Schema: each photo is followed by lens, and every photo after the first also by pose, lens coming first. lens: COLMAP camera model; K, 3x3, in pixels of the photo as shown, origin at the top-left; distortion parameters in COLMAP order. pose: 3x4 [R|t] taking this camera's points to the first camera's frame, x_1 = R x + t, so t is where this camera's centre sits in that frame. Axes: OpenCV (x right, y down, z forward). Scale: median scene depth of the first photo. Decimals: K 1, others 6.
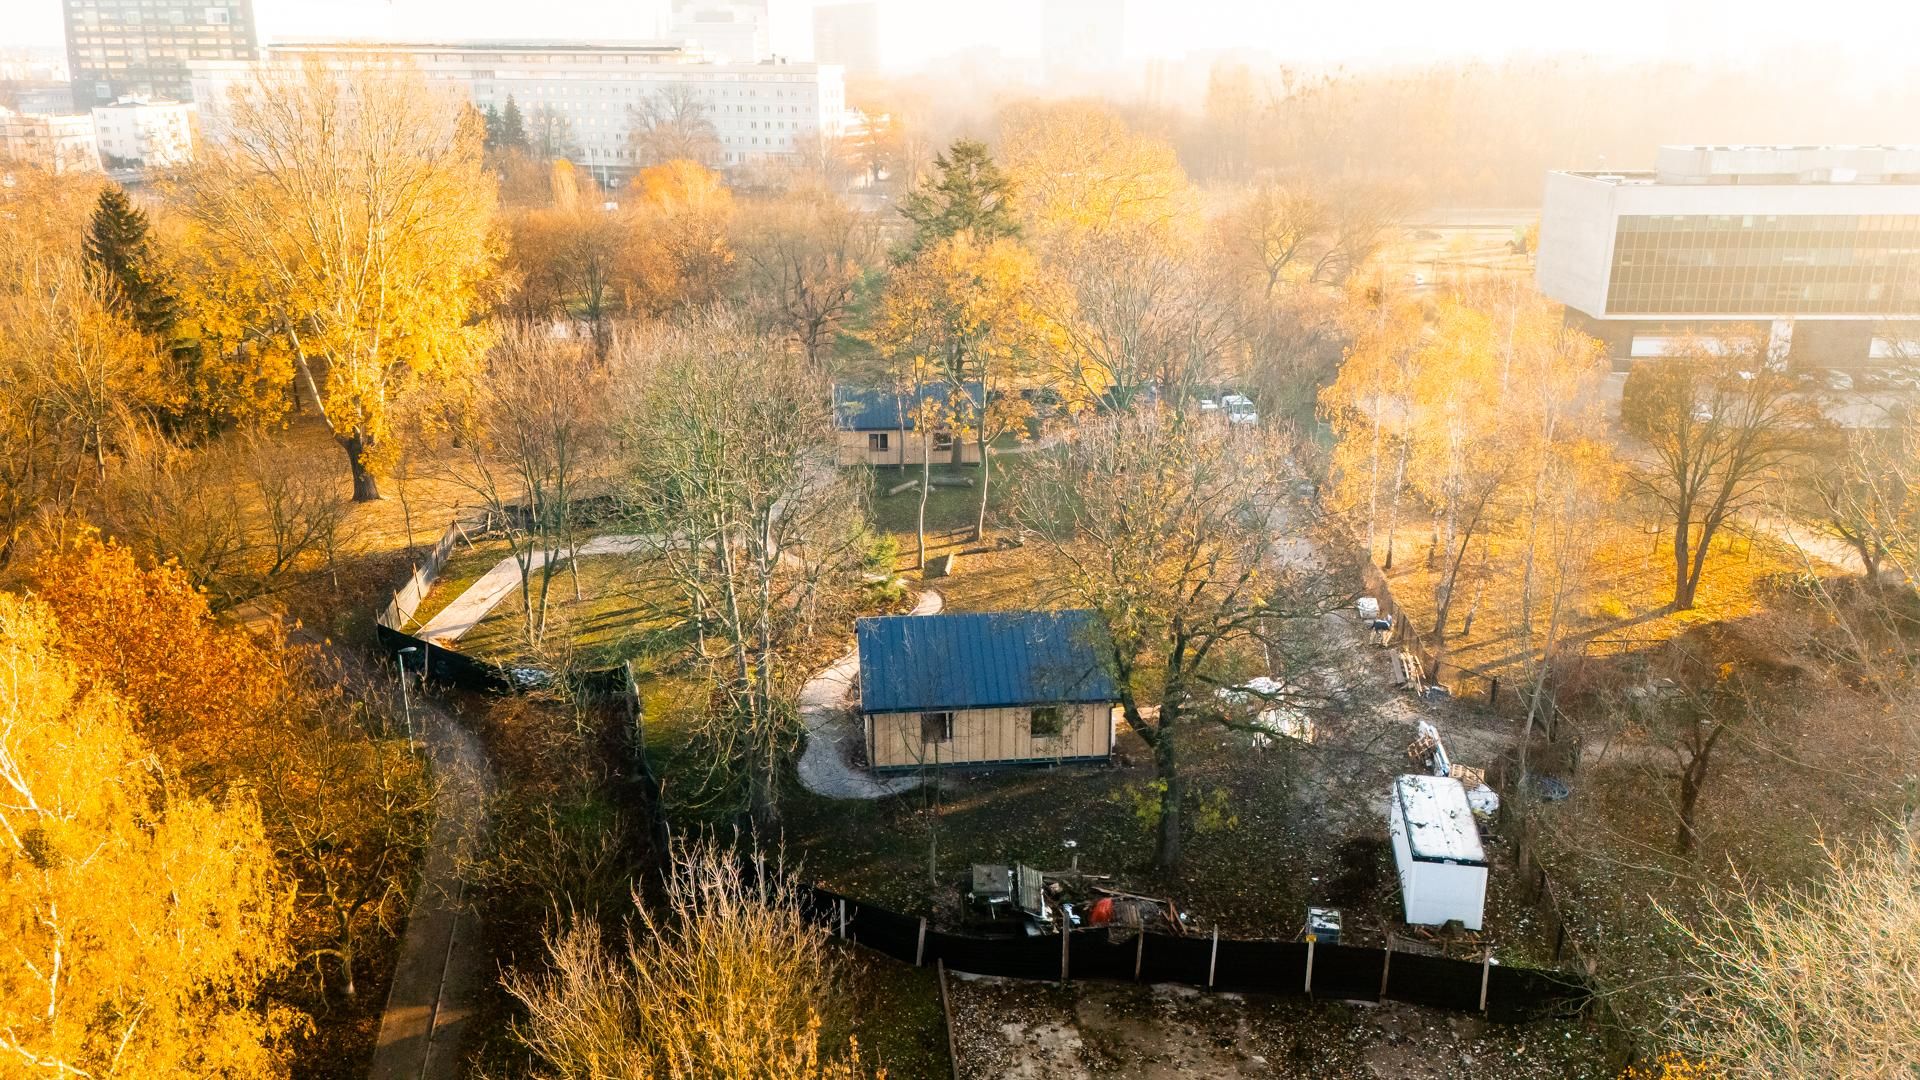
lens RADIAL K [[1322.9, 0, 1043.0], [0, 1322.9, 536.4], [0, 0, 1]] dist [0.098239, -0.099890]
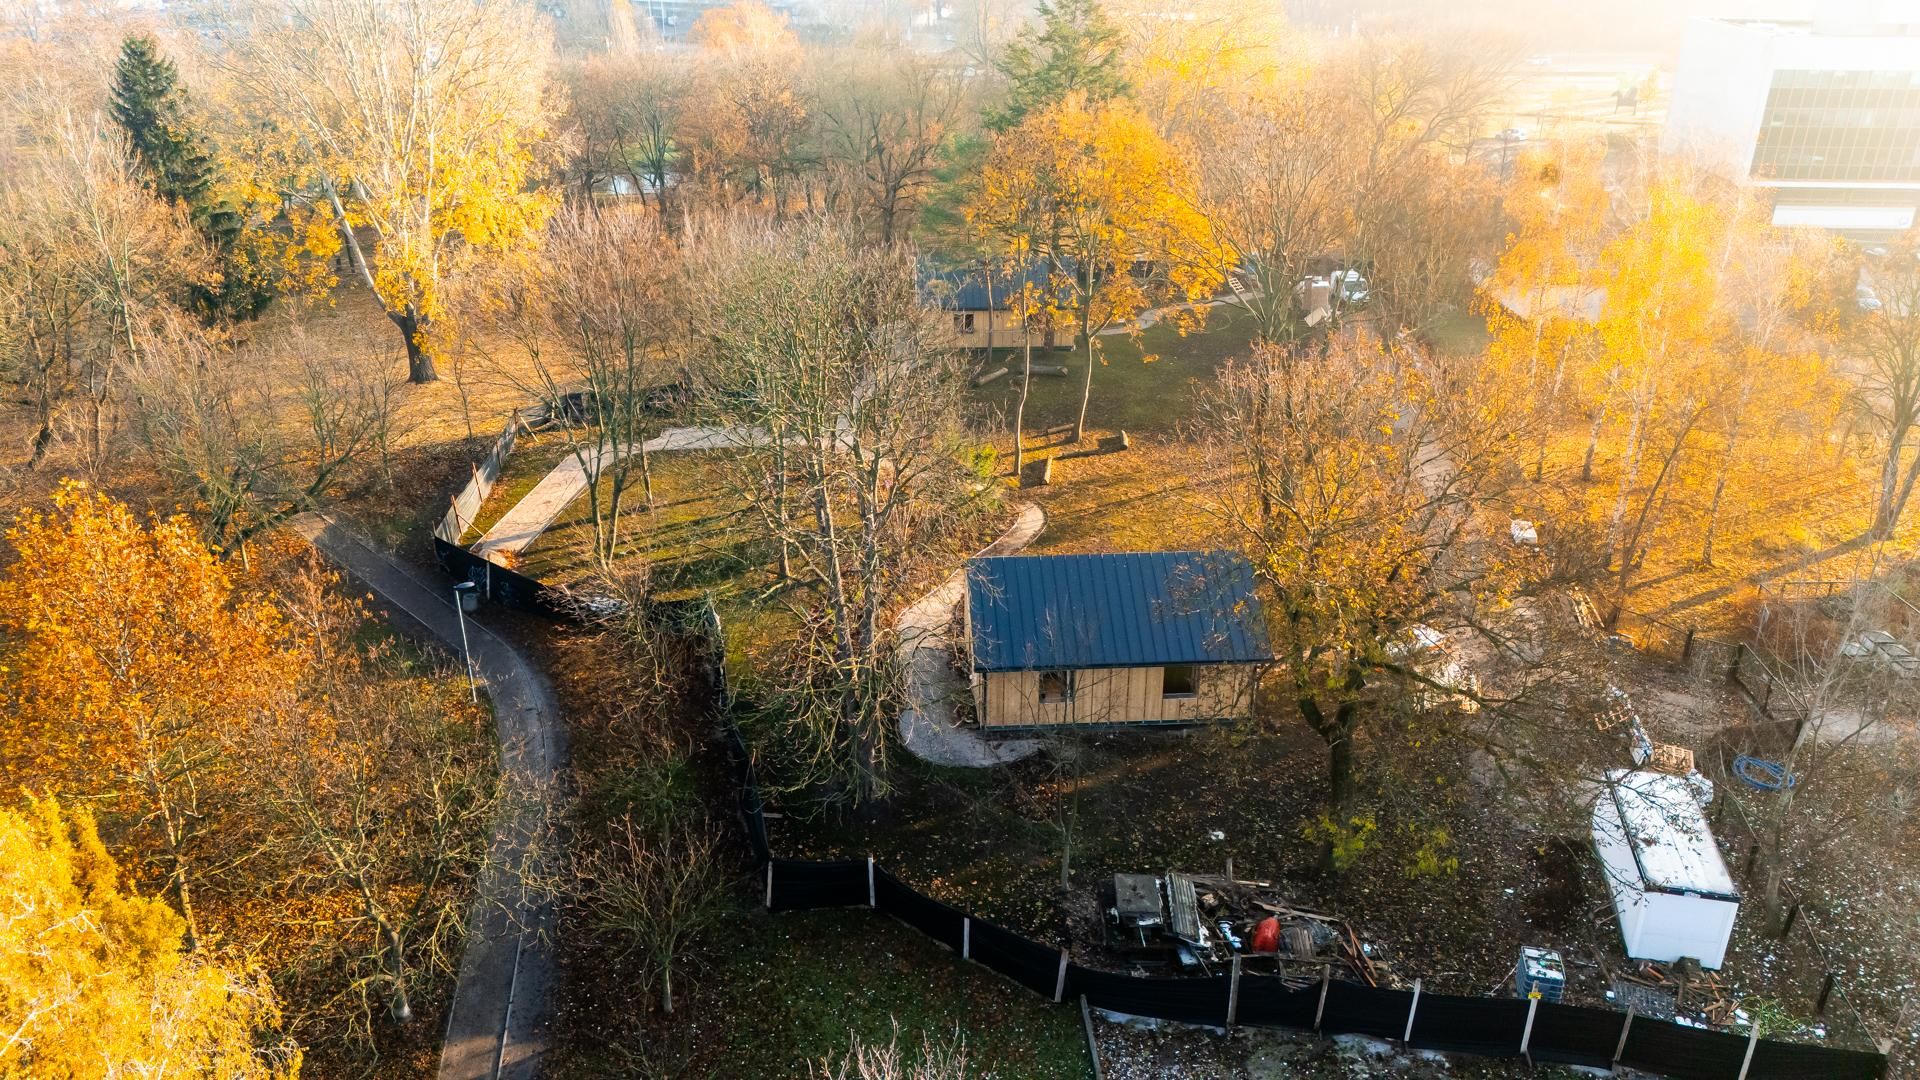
lens RADIAL K [[1322.9, 0, 1043.0], [0, 1322.9, 536.4], [0, 0, 1]] dist [0.098239, -0.099890]
pose [[0.998883, 0.023502, -0.040998, -0.045204], [-0.019006, 0.994098, 0.106807, -0.038620], [0.043266, -0.105908, 0.993434, 0.112800]]
